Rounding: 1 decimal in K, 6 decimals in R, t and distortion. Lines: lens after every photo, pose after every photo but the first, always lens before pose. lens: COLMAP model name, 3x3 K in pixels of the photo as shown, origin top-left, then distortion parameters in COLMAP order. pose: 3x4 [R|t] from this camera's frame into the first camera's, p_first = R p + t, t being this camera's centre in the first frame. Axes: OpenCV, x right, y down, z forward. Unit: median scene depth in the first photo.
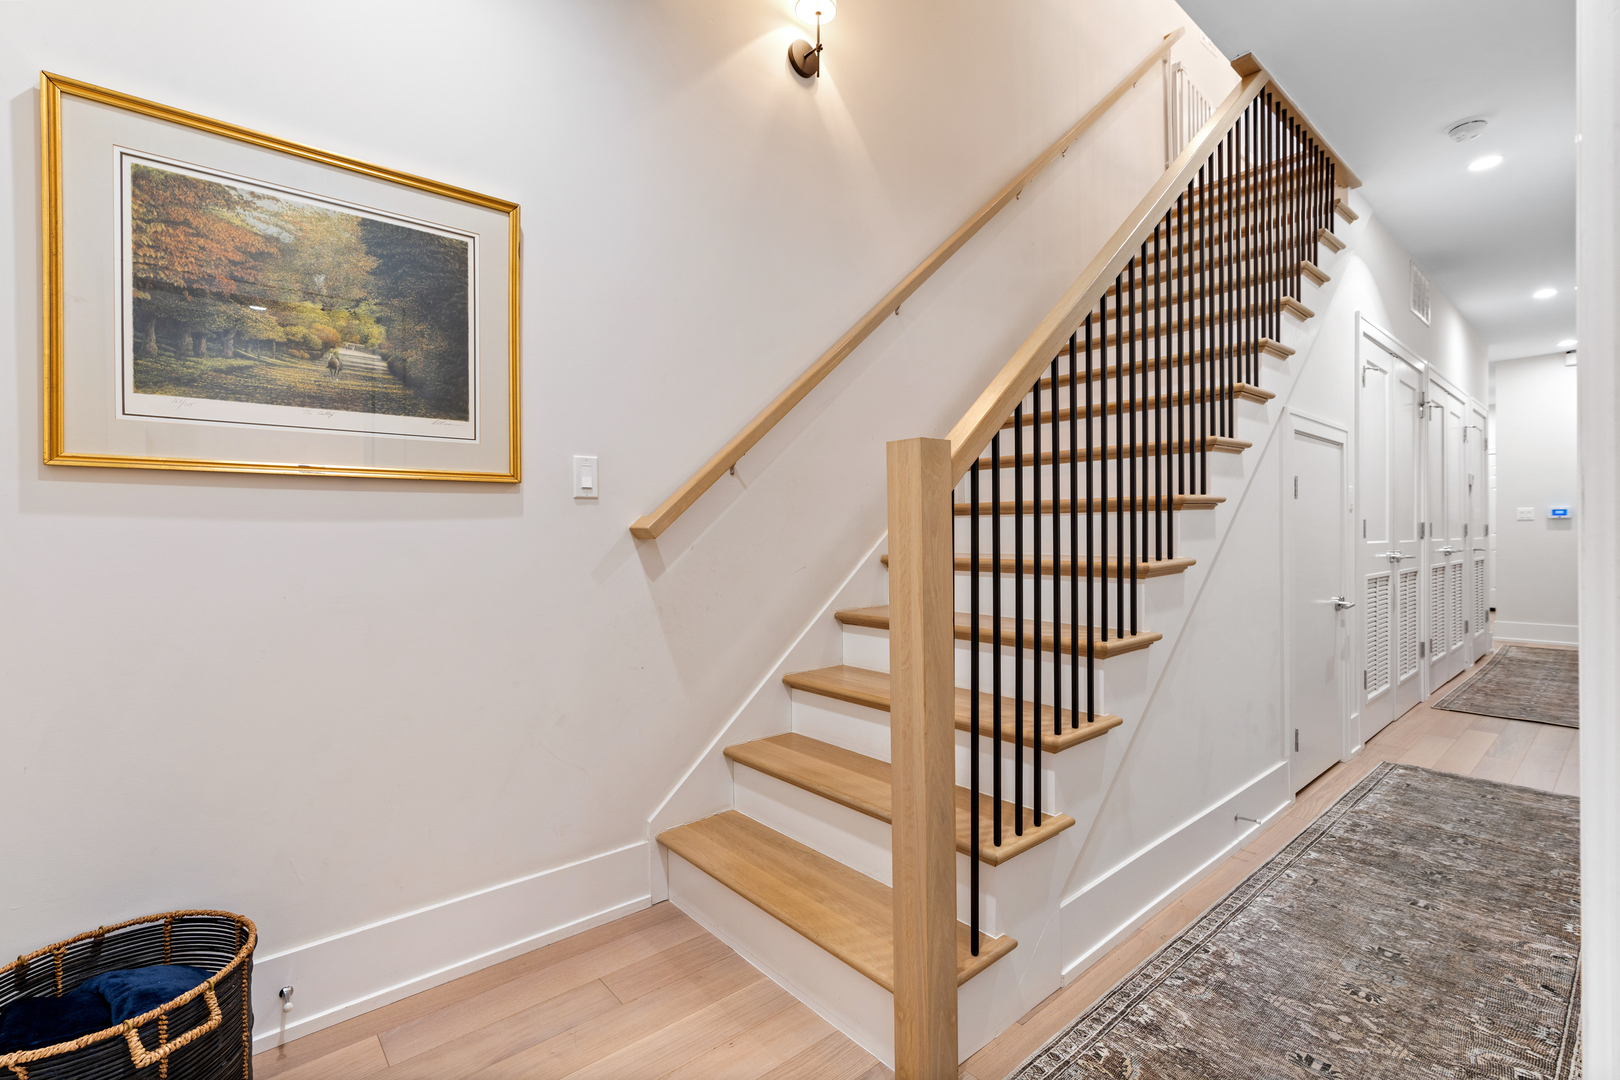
lens RADIAL K [[741.0, 0, 767.0], [0, 741.0, 535.4], [0, 0, 1]] dist [-0.007629, 0.003379]
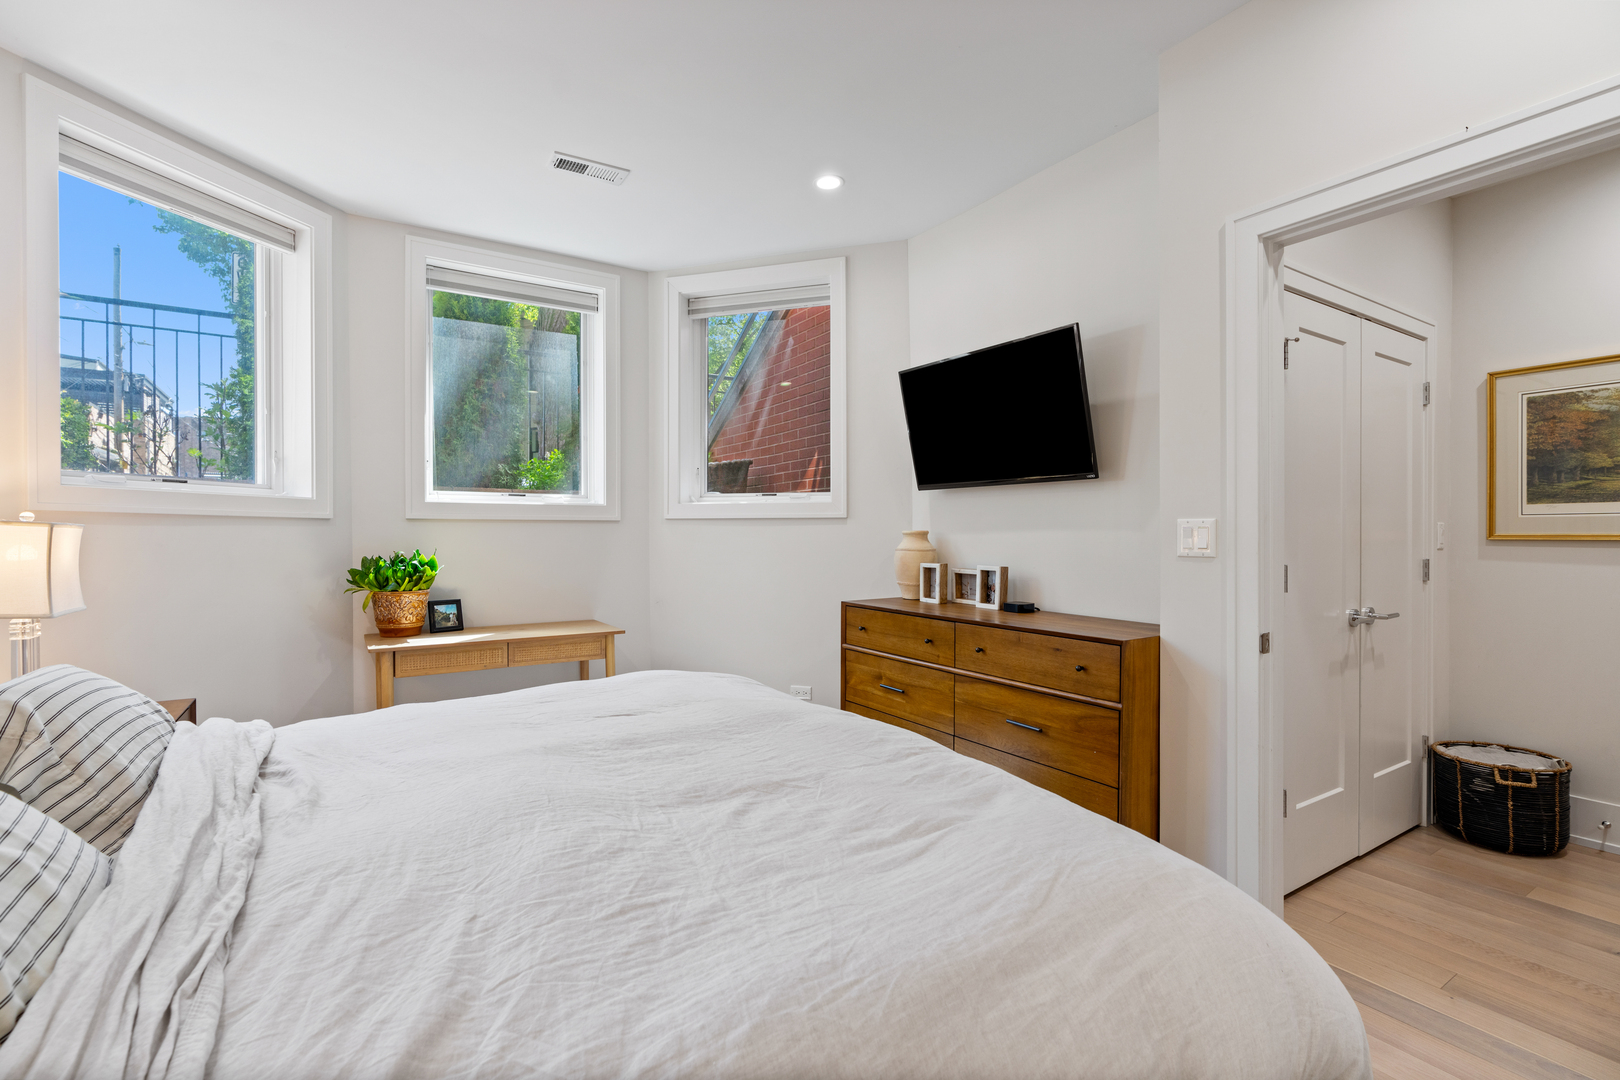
lens RADIAL K [[741.0, 0, 815.5], [0, 741.0, 534.7], [0, 0, 1]] dist [-0.007629, 0.003379]
pose [[-0.115920, 0.003463, -0.993253, 1.502948], [0.004155, 0.999987, 0.003002, -0.117512], [0.993250, -0.003779, -0.115933, -0.804445]]
